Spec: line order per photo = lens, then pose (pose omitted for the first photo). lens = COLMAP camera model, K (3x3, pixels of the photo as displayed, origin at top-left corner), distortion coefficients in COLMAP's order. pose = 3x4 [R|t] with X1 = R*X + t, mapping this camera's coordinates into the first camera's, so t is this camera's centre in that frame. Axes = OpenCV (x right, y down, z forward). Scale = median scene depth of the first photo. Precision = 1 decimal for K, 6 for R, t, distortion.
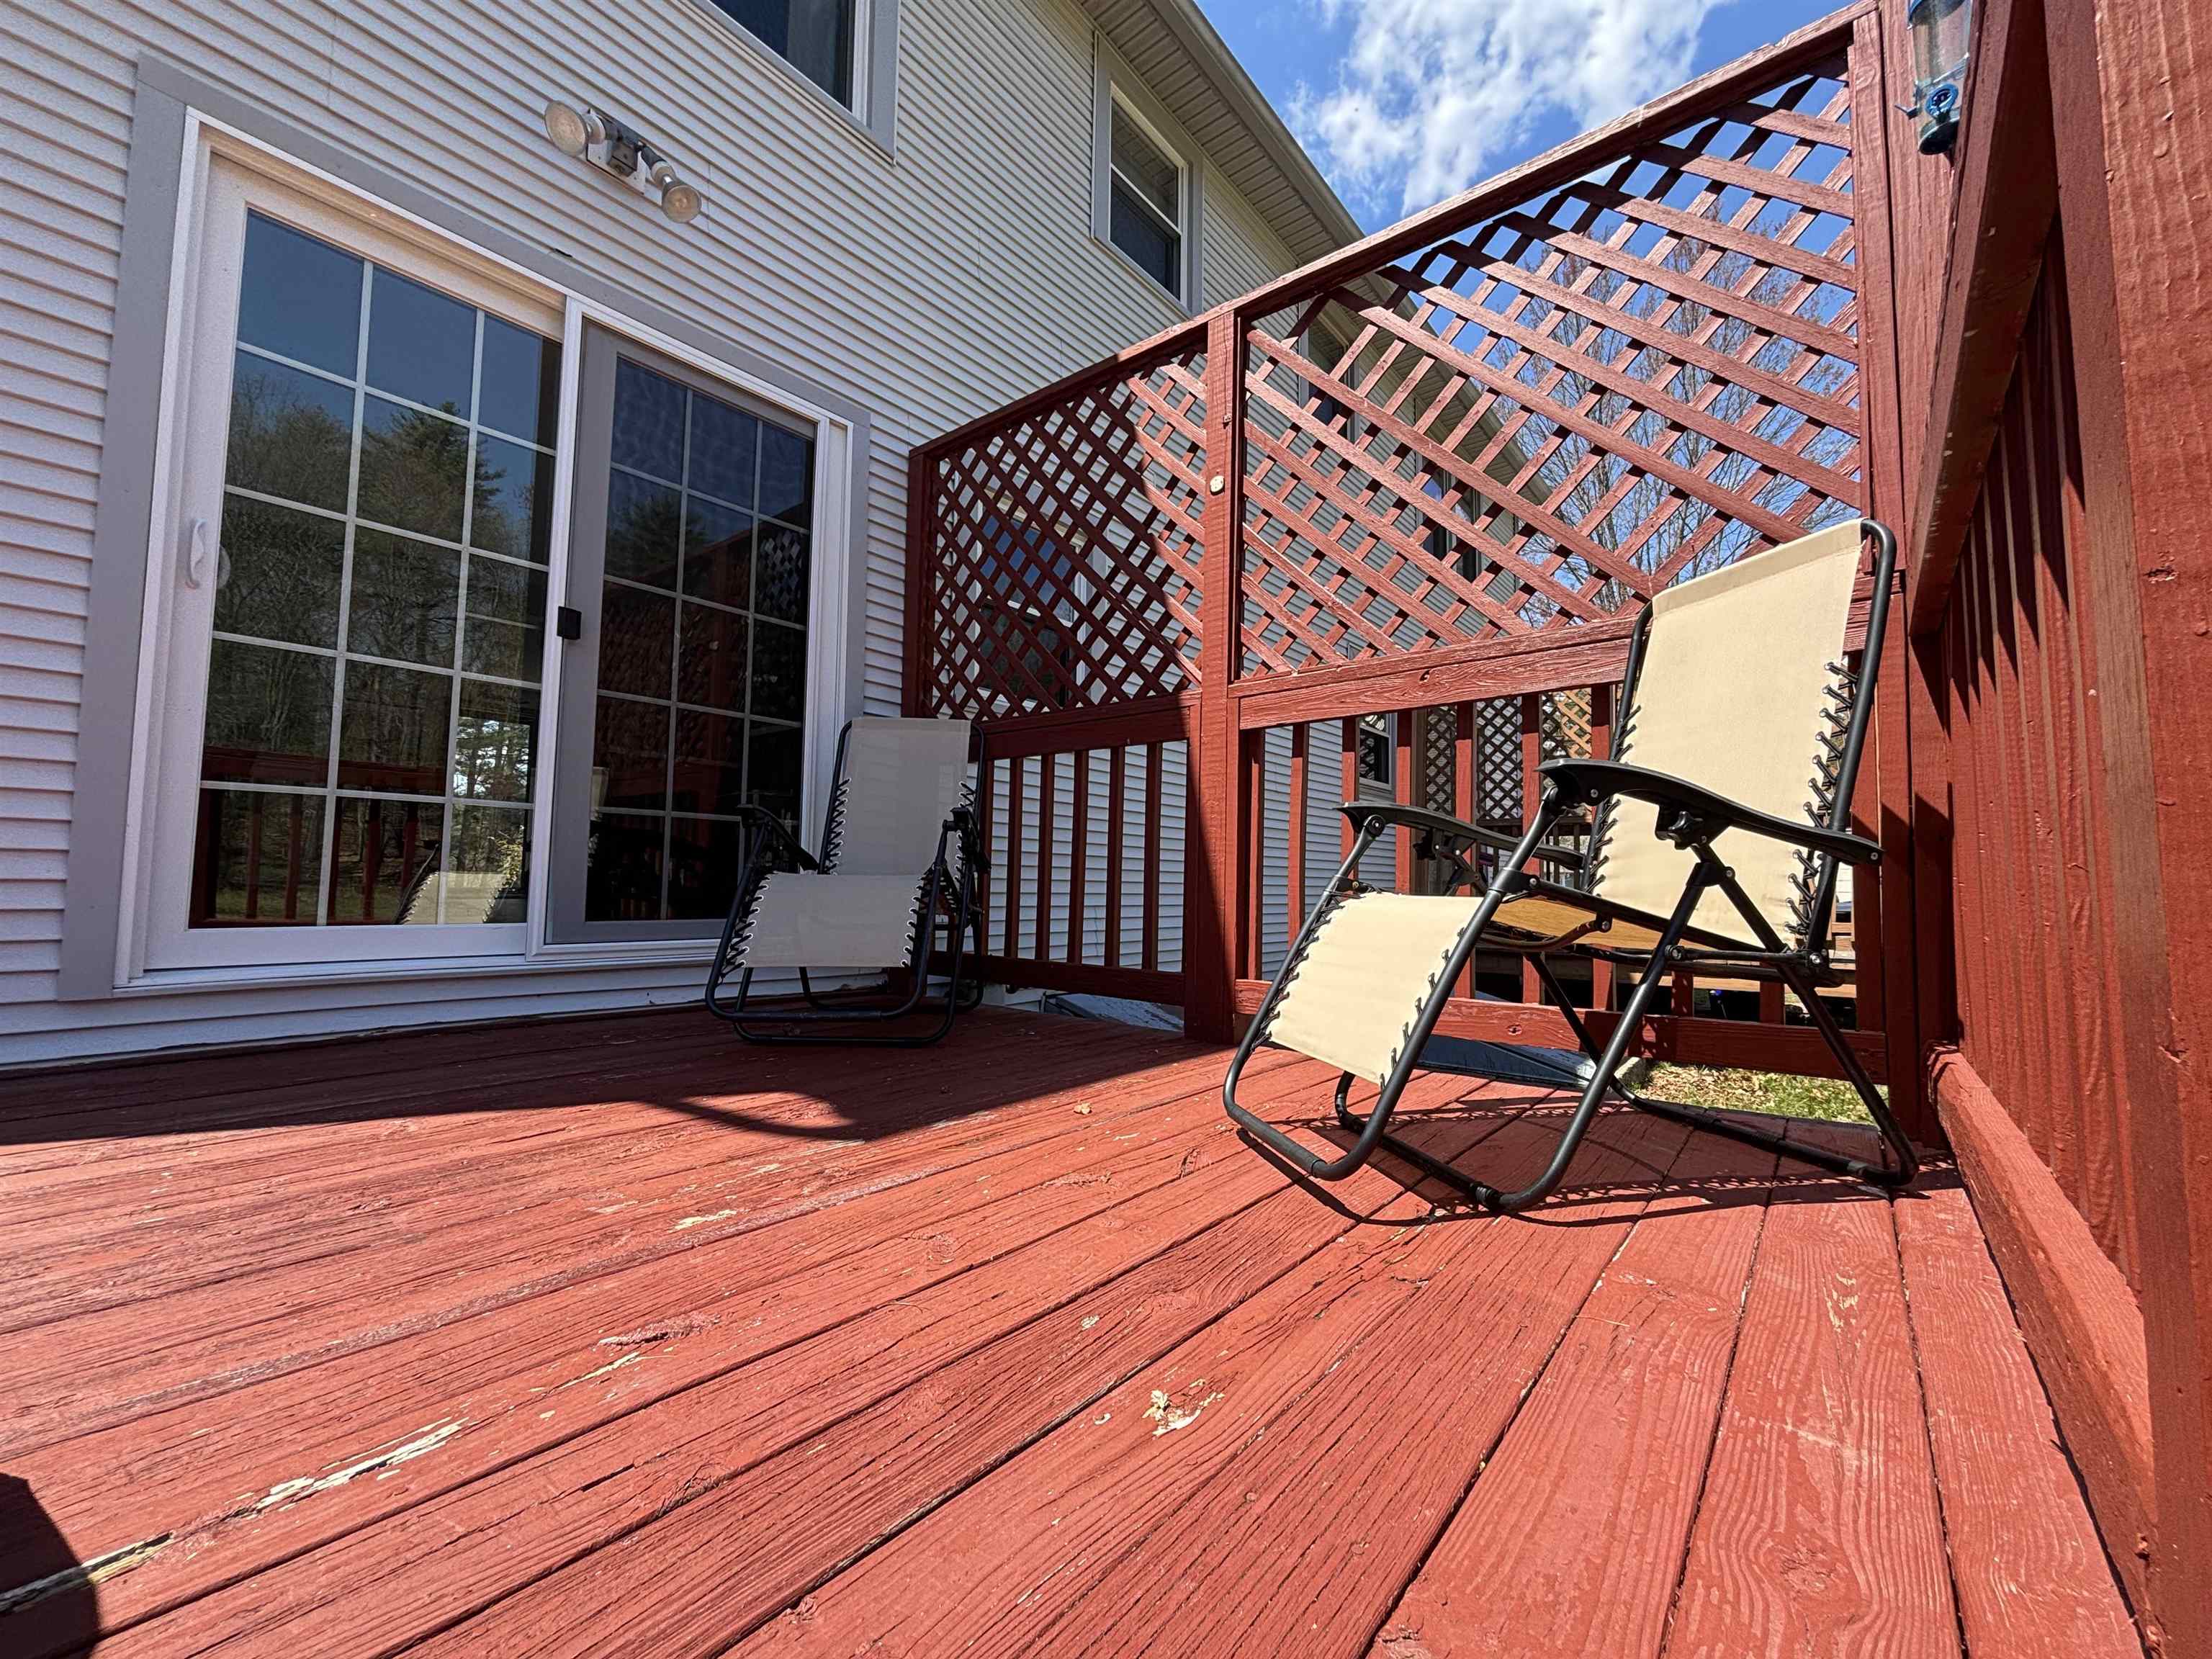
lens RADIAL K [[908.3, 0, 1106.0], [0, 908.3, 829.5], [0, 0, 1]] dist [0.002230, 0.000366]
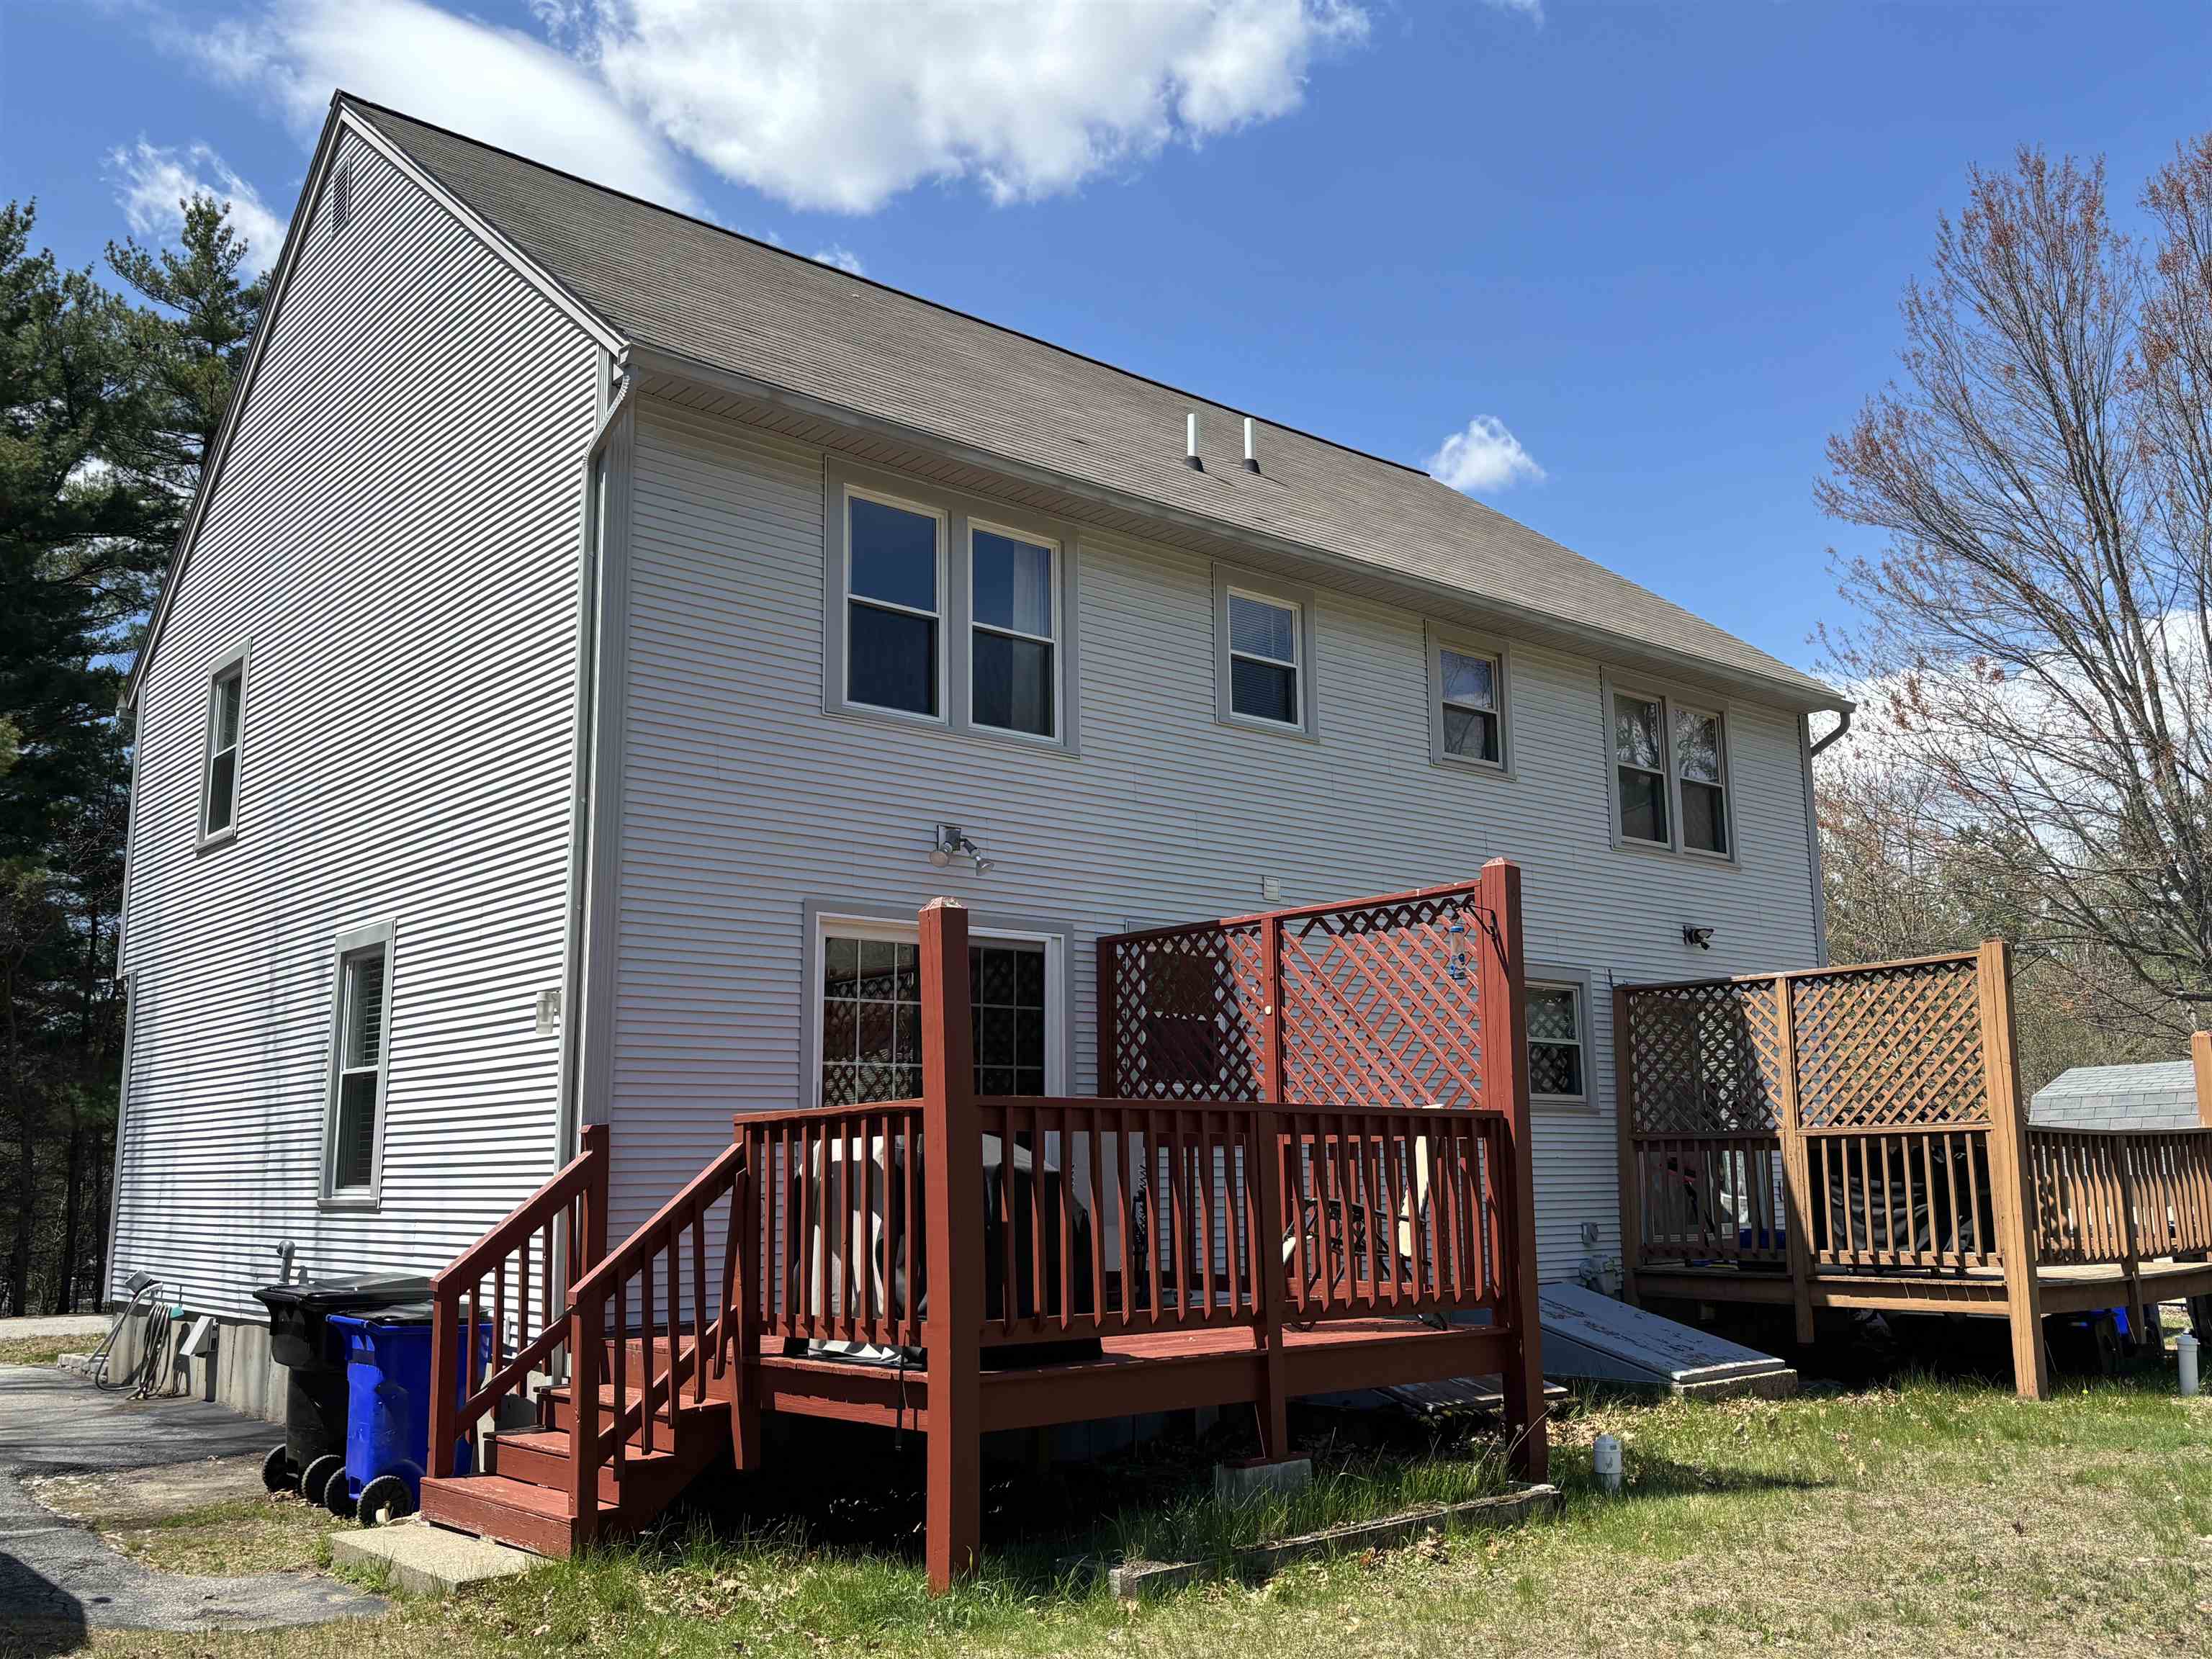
lens RADIAL K [[1897.0, 0, 1106.0], [0, 1897.0, 829.5], [0, 0, 1]] dist [-0.005266, -0.000960]
pose [[0.986486, -0.054514, -0.154510, 0.341237], [0.037818, 0.993321, -0.109011, -0.272905], [0.159420, 0.101695, 0.981959, -2.421977]]
